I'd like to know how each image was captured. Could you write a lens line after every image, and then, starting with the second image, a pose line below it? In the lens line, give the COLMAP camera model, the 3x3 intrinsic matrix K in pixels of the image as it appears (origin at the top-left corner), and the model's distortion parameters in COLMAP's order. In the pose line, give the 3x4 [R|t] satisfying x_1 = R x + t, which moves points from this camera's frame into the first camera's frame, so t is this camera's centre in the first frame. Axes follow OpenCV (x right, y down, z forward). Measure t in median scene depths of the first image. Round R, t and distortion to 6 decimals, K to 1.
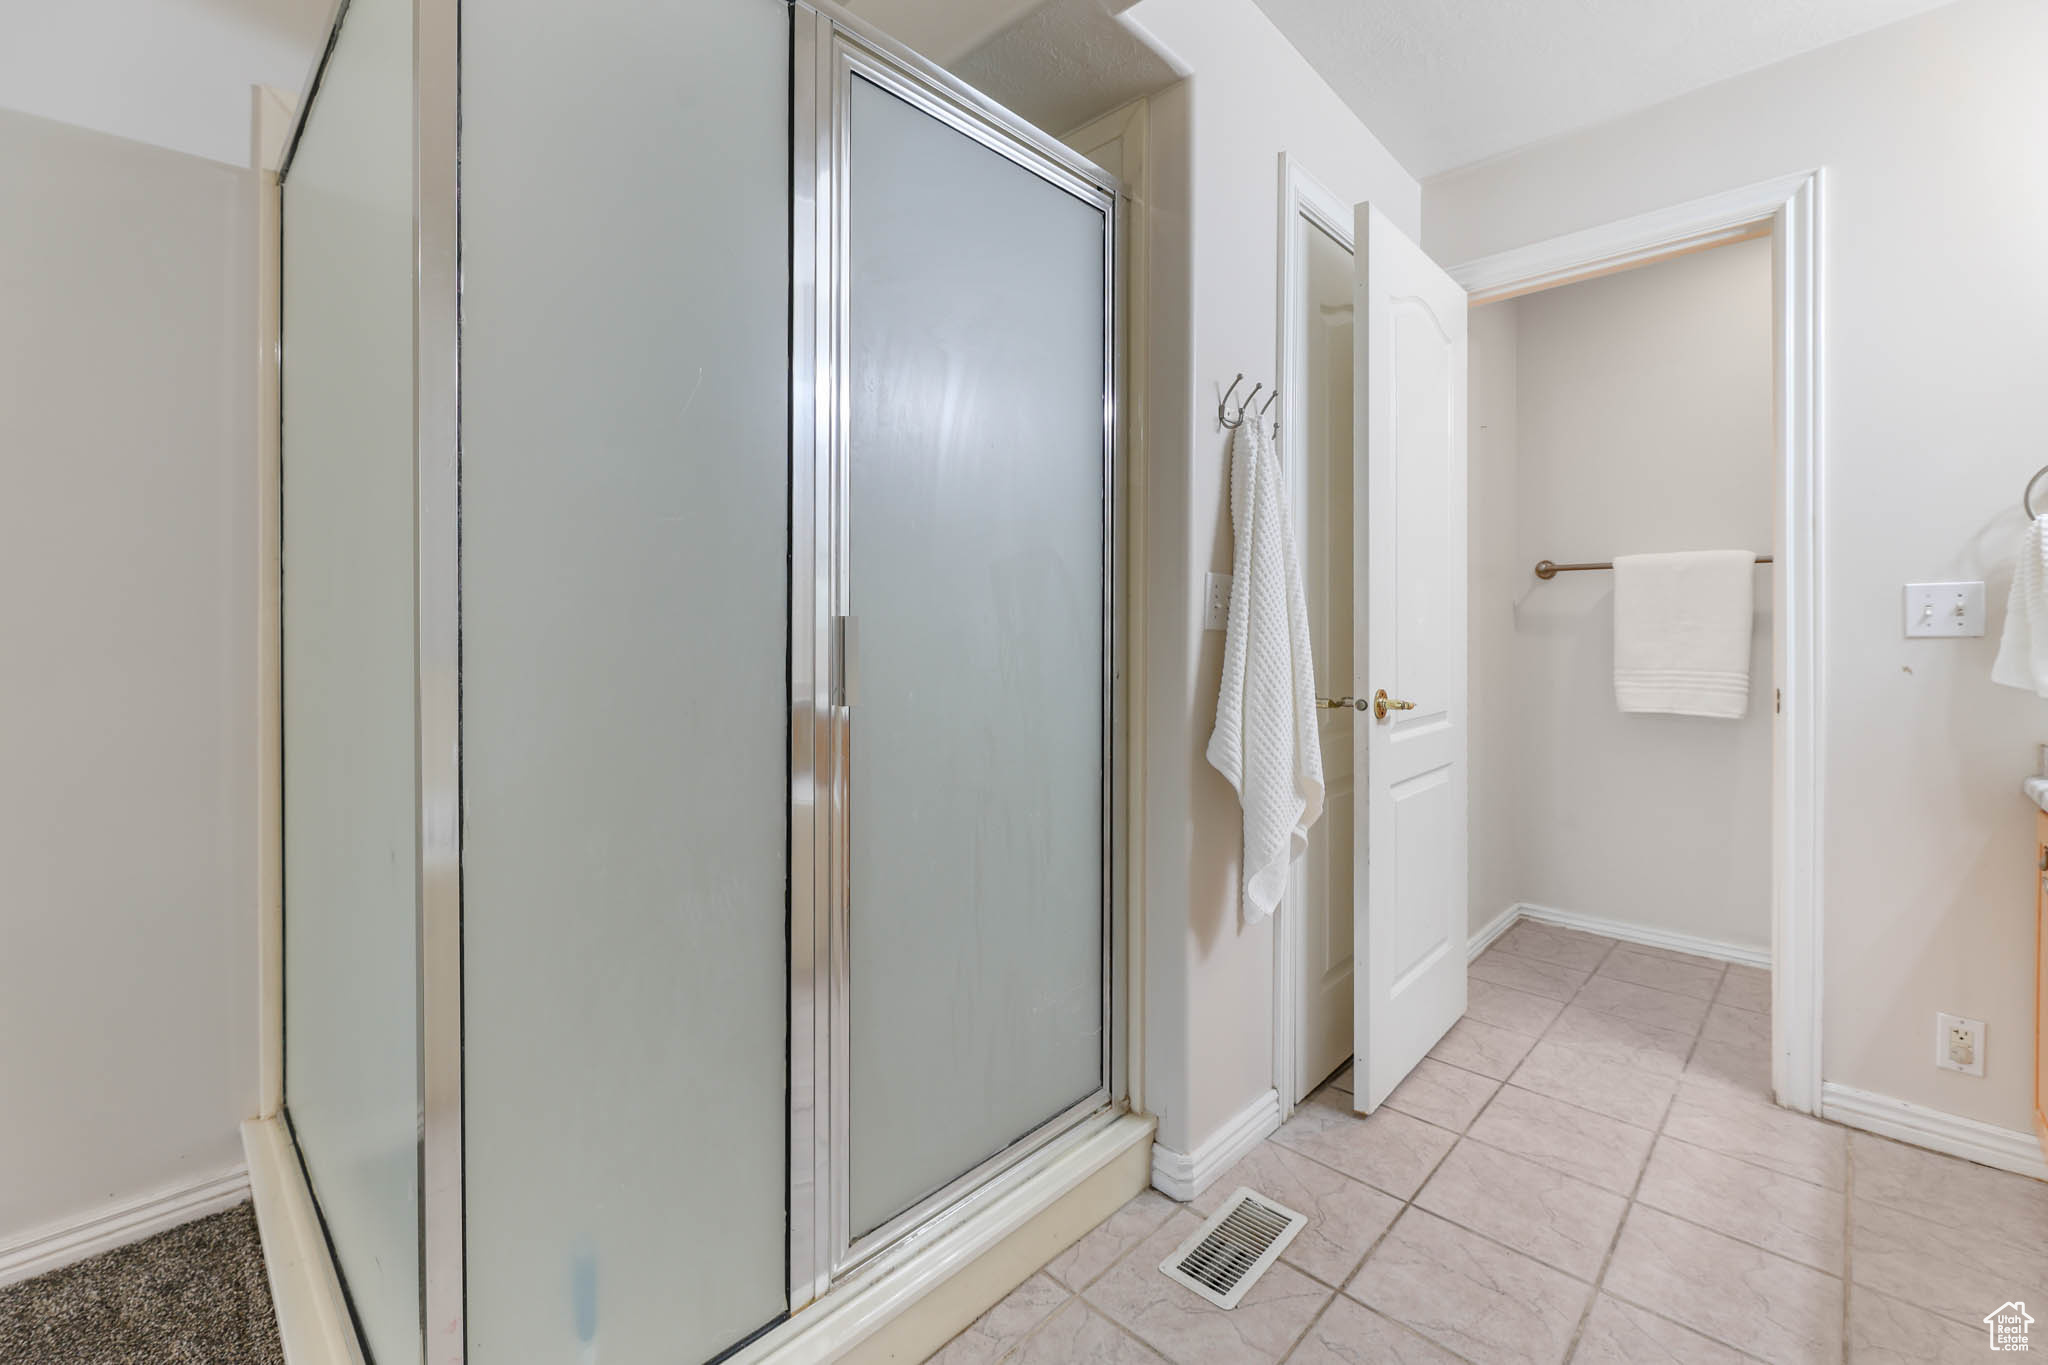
lens RADIAL K [[857.4, 0, 1001.4], [0, 857.4, 627.5], [0, 0, 1]] dist [-0.000632, -0.002237]
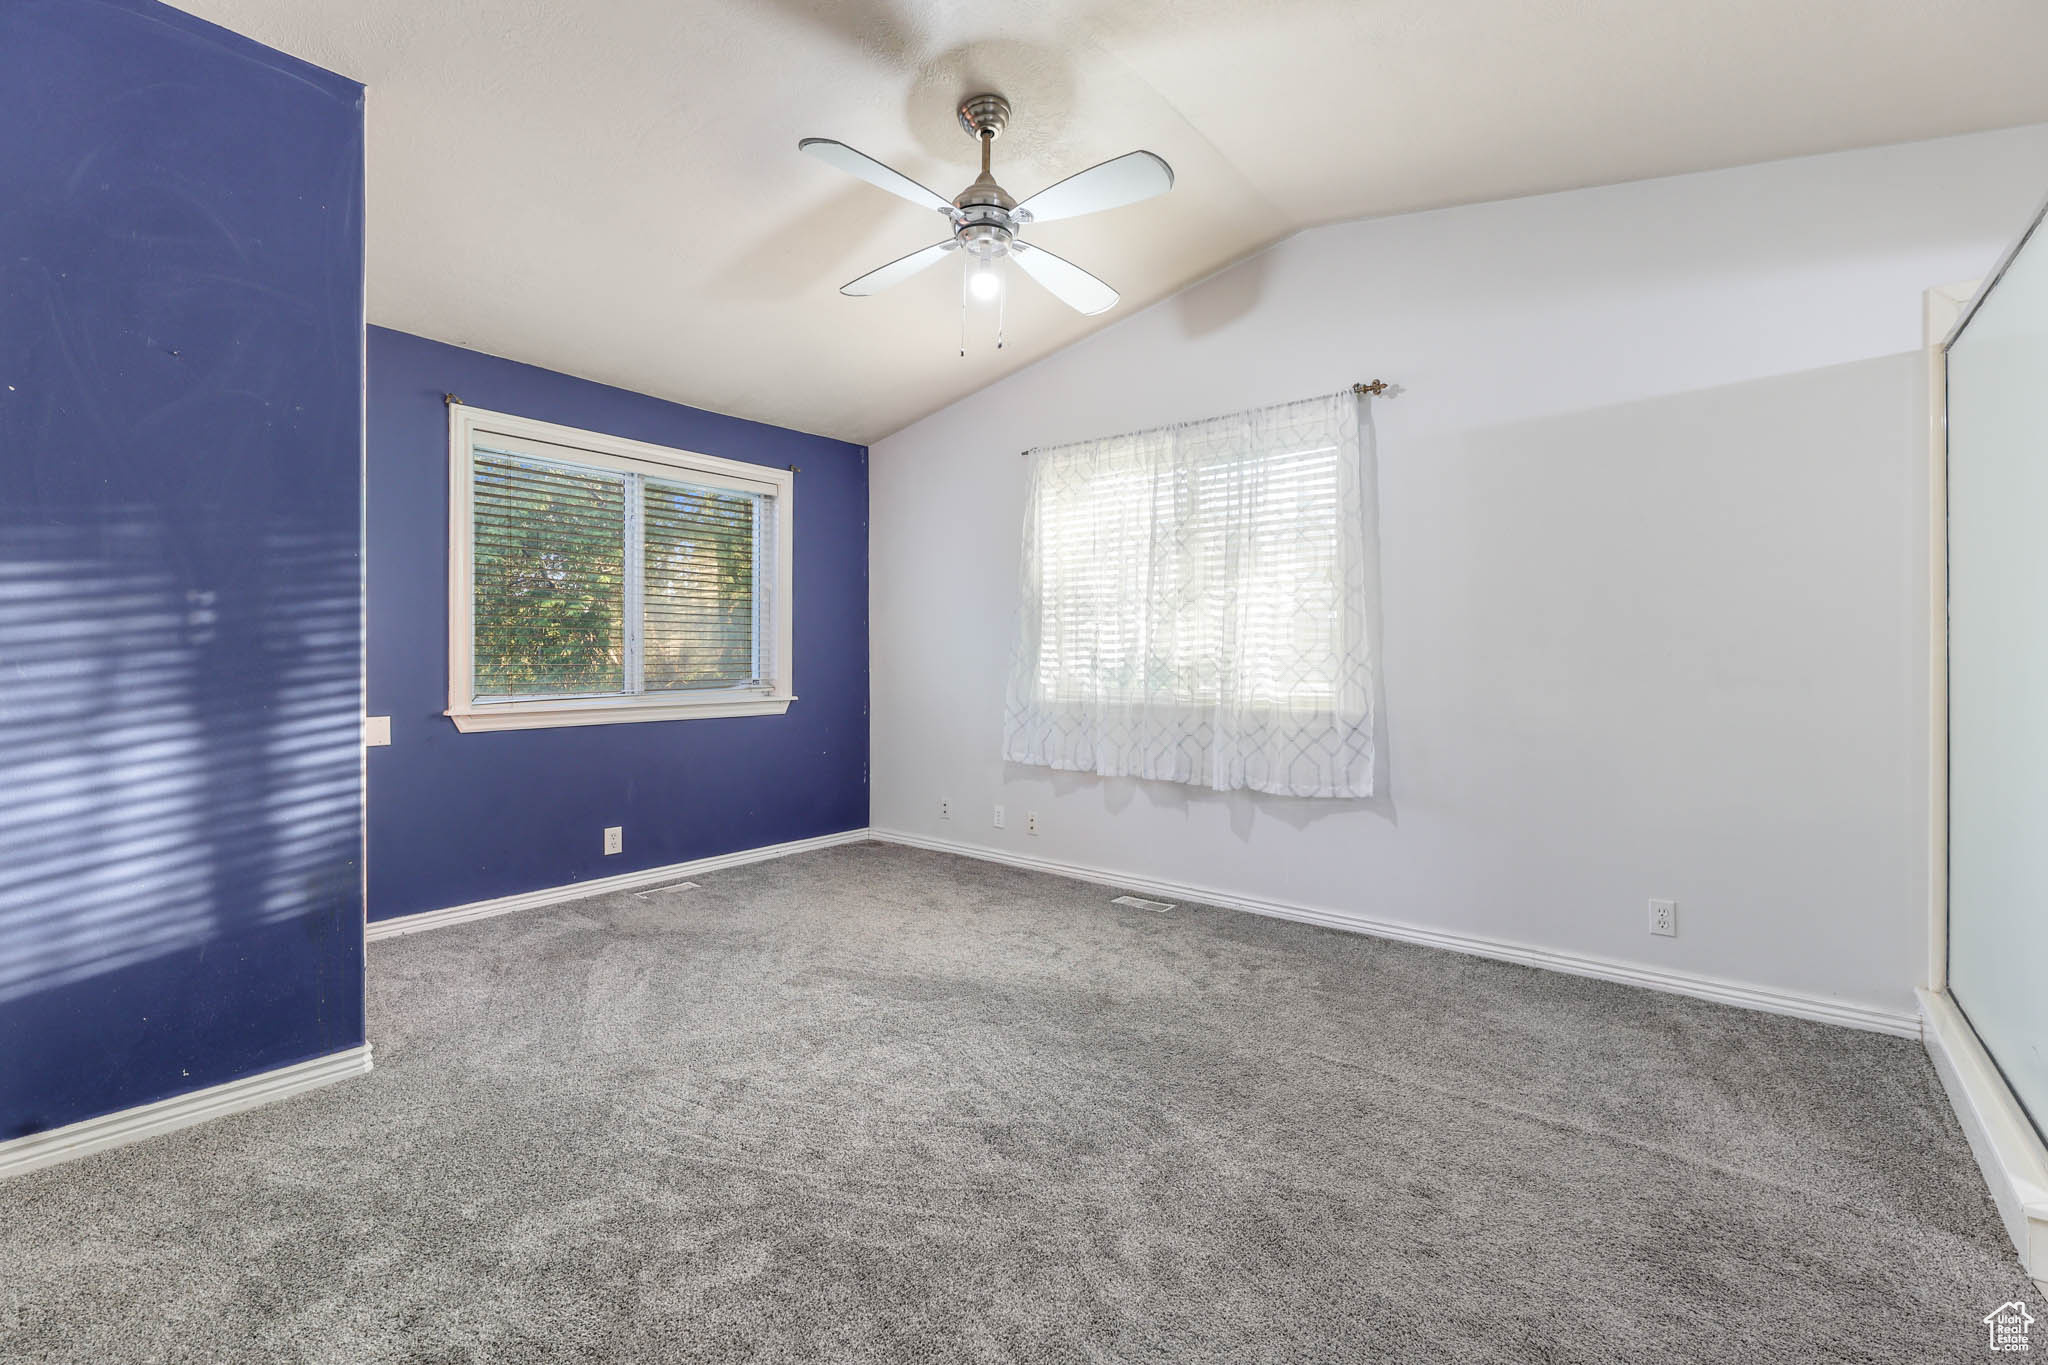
lens RADIAL K [[857.4, 0, 1080.5], [0, 857.4, 659.1], [0, 0, 1]] dist [-0.000632, -0.002237]
pose [[0.117081, 0.002246, -0.993120, 0.407813], [0.002910, 0.999992, 0.002604, -0.004334], [0.993118, -0.003194, 0.117074, -0.601975]]
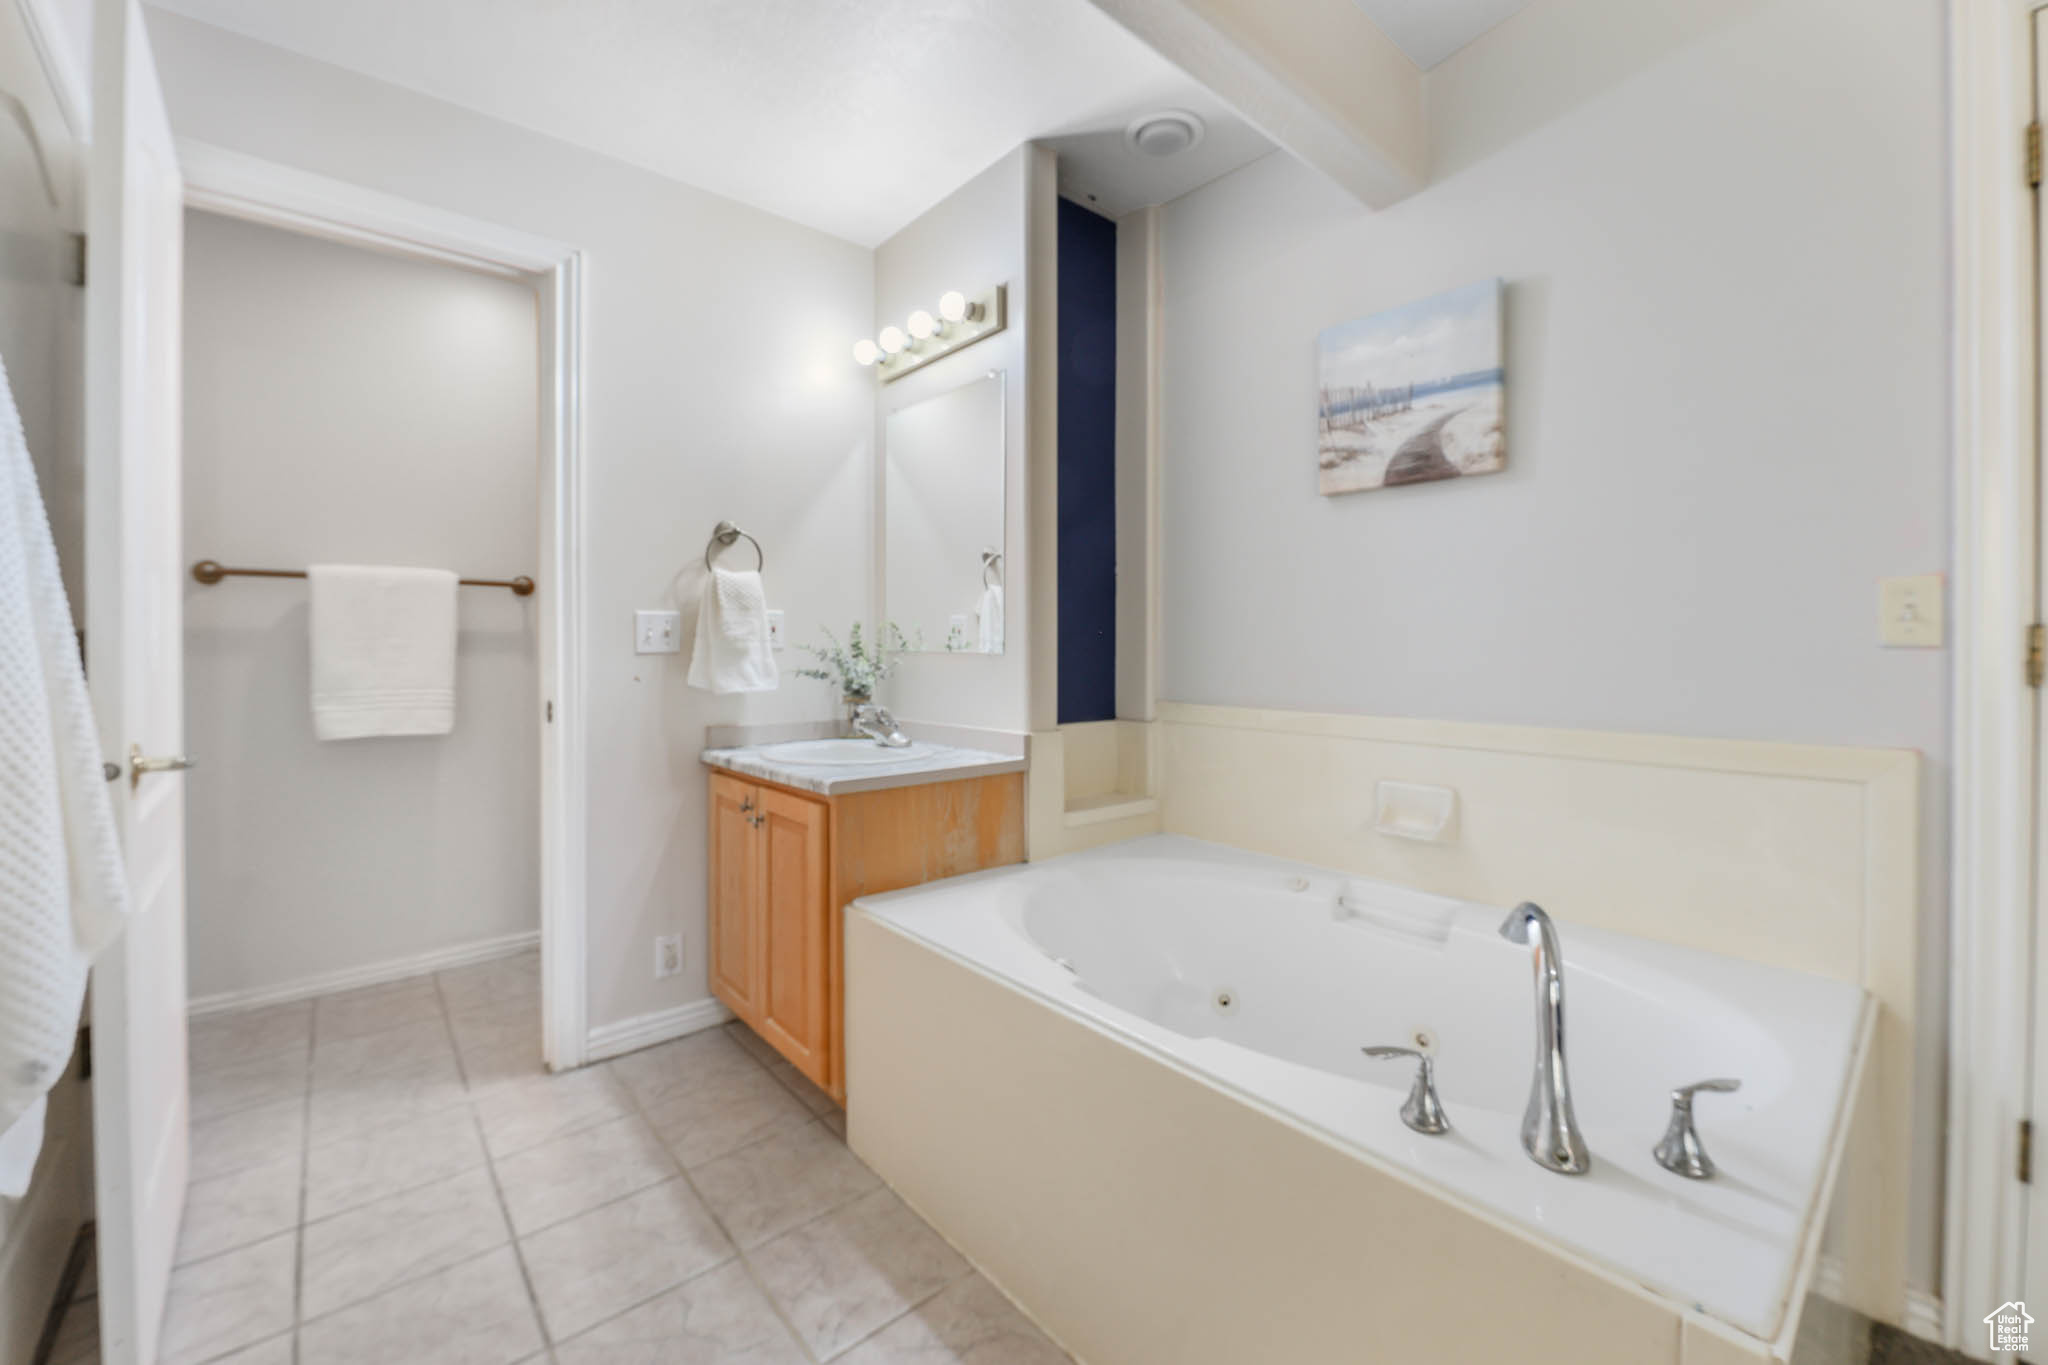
lens RADIAL K [[816.5, 0, 1076.9], [0, 816.5, 650.2], [0, 0, 1]] dist [-0.003221, -0.001608]
pose [[0.061822, -0.005127, 0.998074, -0.117567], [-0.002656, 0.999982, 0.005301, -0.001887], [-0.998084, -0.002979, 0.061807, 0.275468]]
